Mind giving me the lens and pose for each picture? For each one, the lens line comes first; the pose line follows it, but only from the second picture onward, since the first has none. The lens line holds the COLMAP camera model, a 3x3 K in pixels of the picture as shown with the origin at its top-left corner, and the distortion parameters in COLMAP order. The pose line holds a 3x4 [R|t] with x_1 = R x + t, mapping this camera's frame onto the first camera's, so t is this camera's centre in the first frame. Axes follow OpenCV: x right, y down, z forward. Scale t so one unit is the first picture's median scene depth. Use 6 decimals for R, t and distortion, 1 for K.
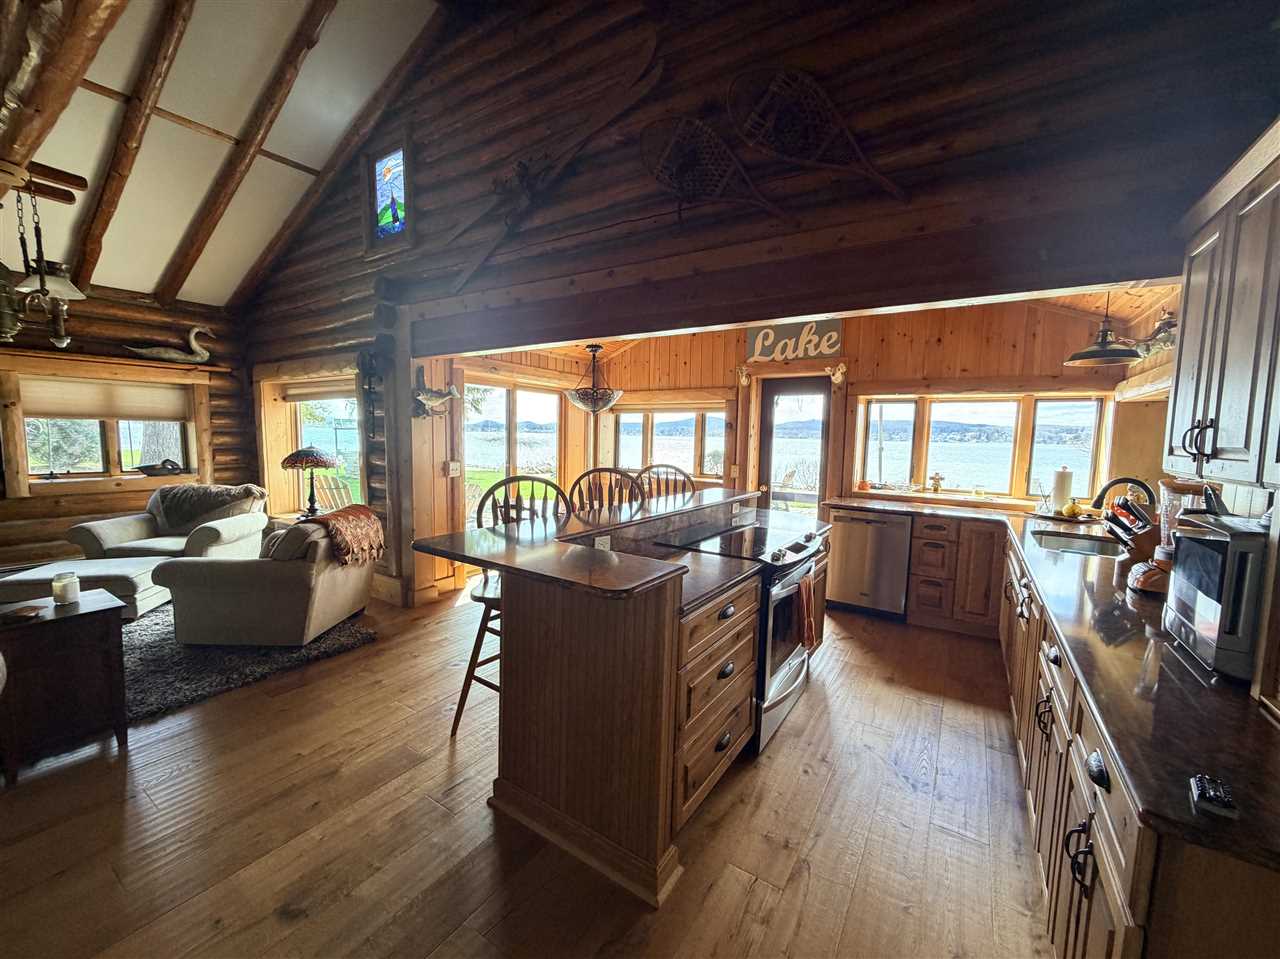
lens RADIAL K [[509.8, 0, 635.2], [0, 509.8, 480.3], [0, 0, 1]] dist [-0.002081, 0.000728]
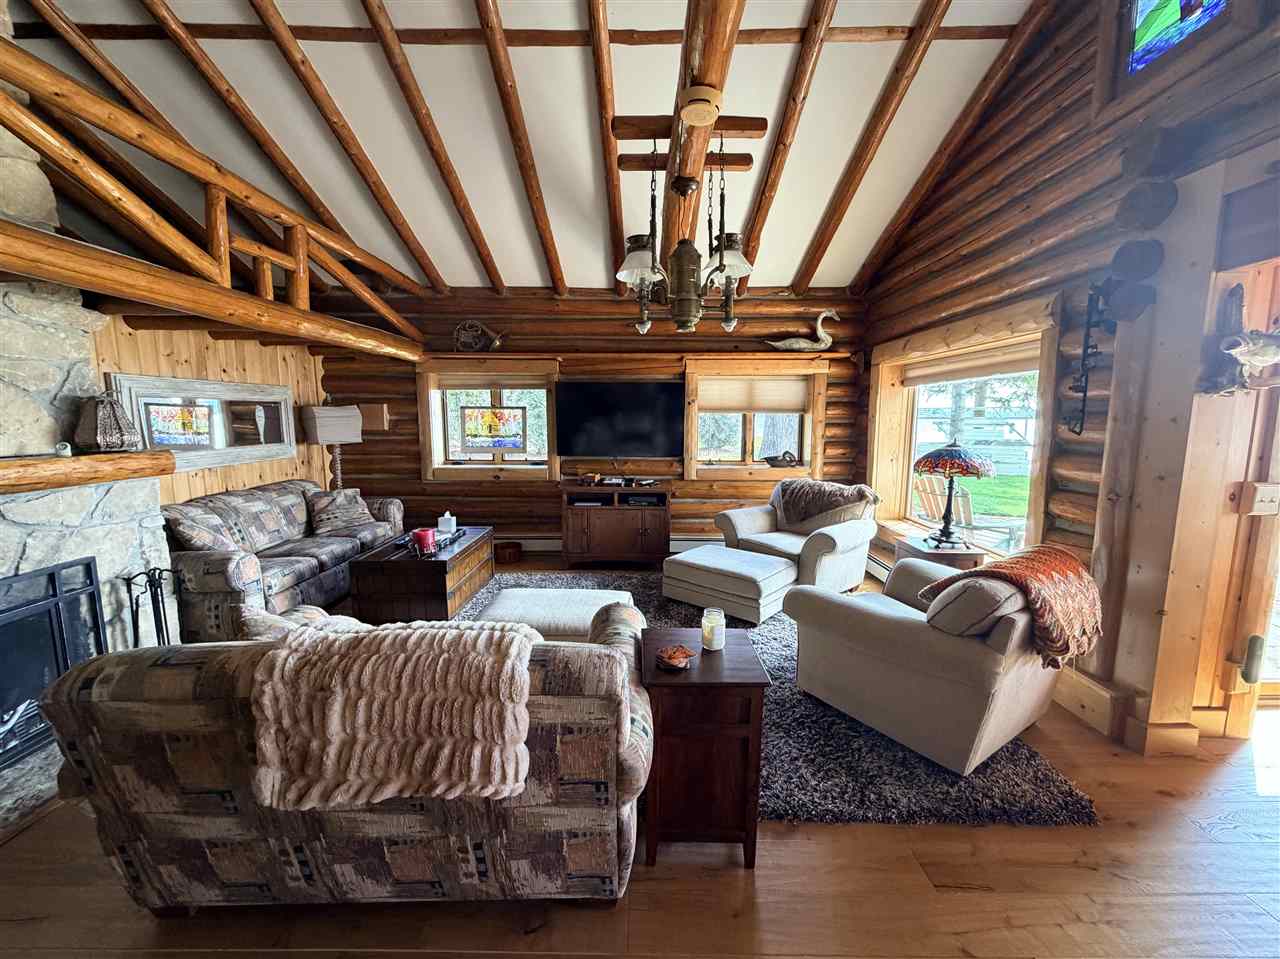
lens RADIAL K [[509.8, 0, 640.7], [0, 509.8, 482.7], [0, 0, 1]] dist [-0.002081, 0.000728]
pose [[0.551296, 0.090318, -0.829407, -0.268825], [-0.067935, 0.995682, 0.063268, -0.026407], [0.831539, 0.021467, 0.555051, 0.228334]]
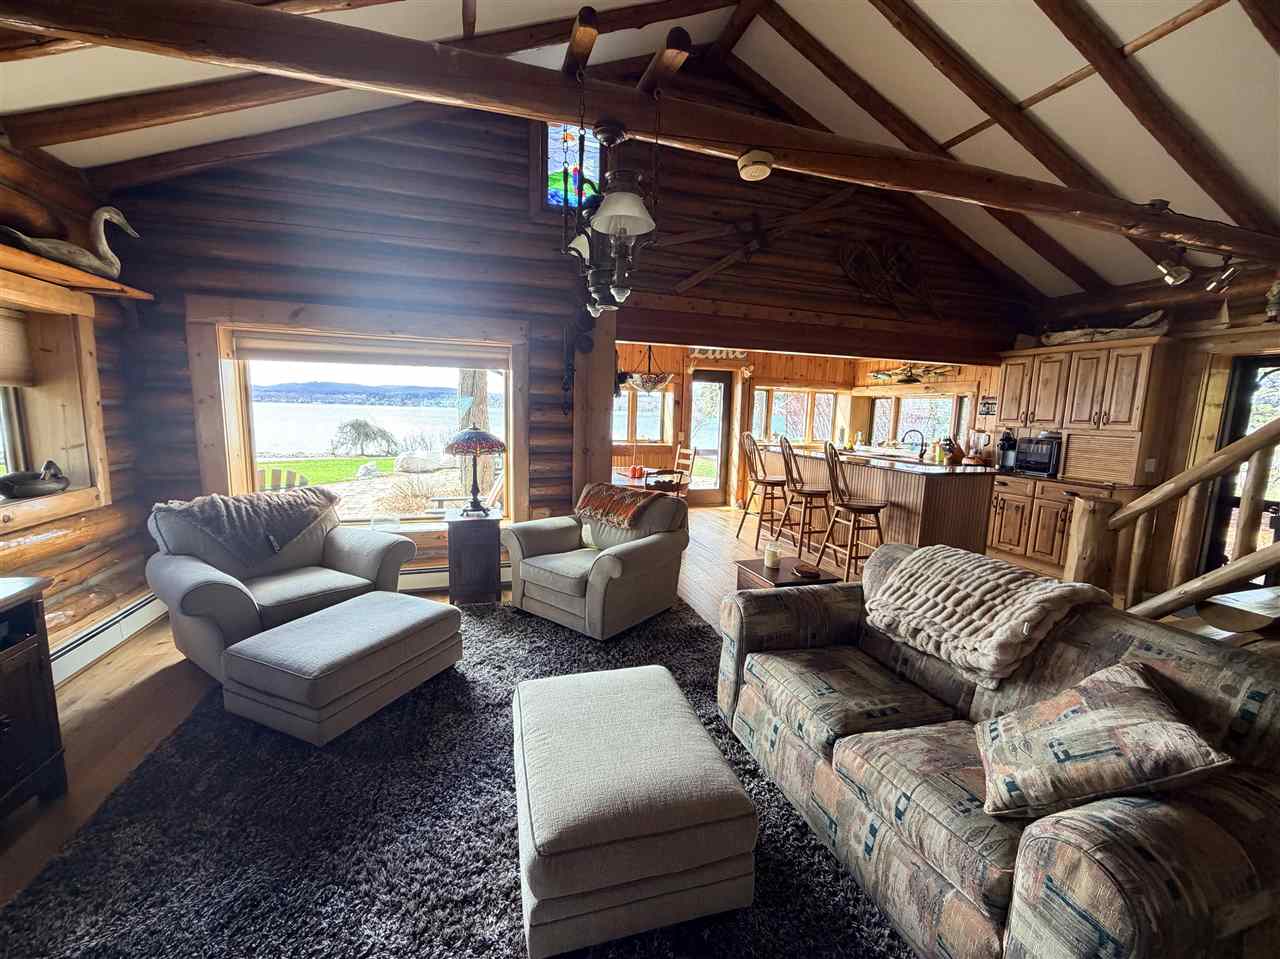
lens RADIAL K [[509.8, 0, 639.3], [0, 509.8, 477.8], [0, 0, 1]] dist [-0.002081, 0.000728]
pose [[0.626573, -0.106791, 0.772011, -1.067476], [0.057905, 0.994209, 0.090530, -0.042526], [-0.777208, -0.012020, 0.629129, 0.252464]]
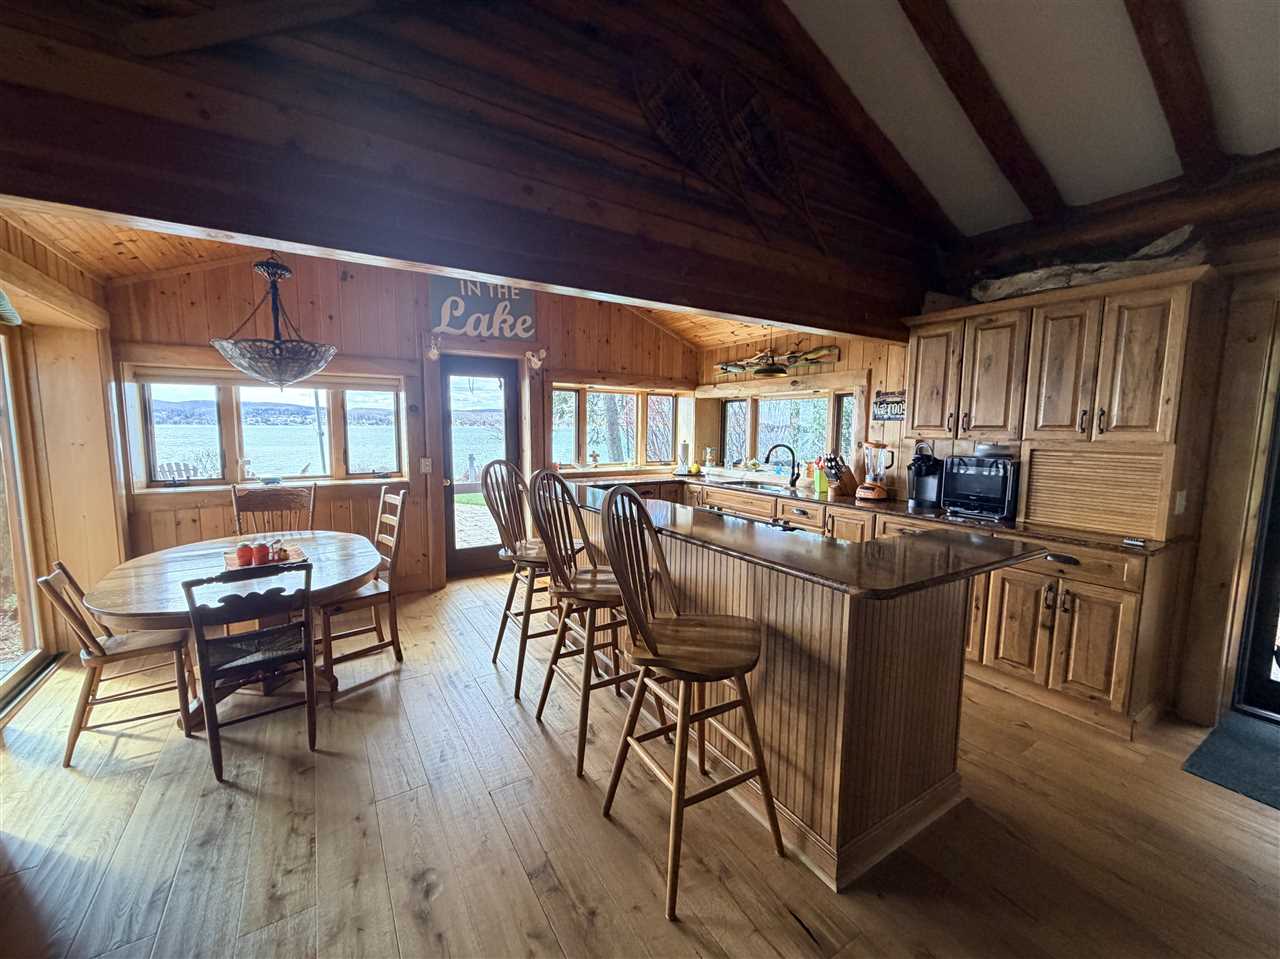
lens RADIAL K [[509.8, 0, 639.1], [0, 509.8, 479.4], [0, 0, 1]] dist [-0.002081, 0.000728]
pose [[0.408620, -0.112659, 0.905725, -0.454288], [0.083713, 0.992796, 0.085722, -0.041846], [-0.908857, 0.040793, 0.415108, 0.401660]]
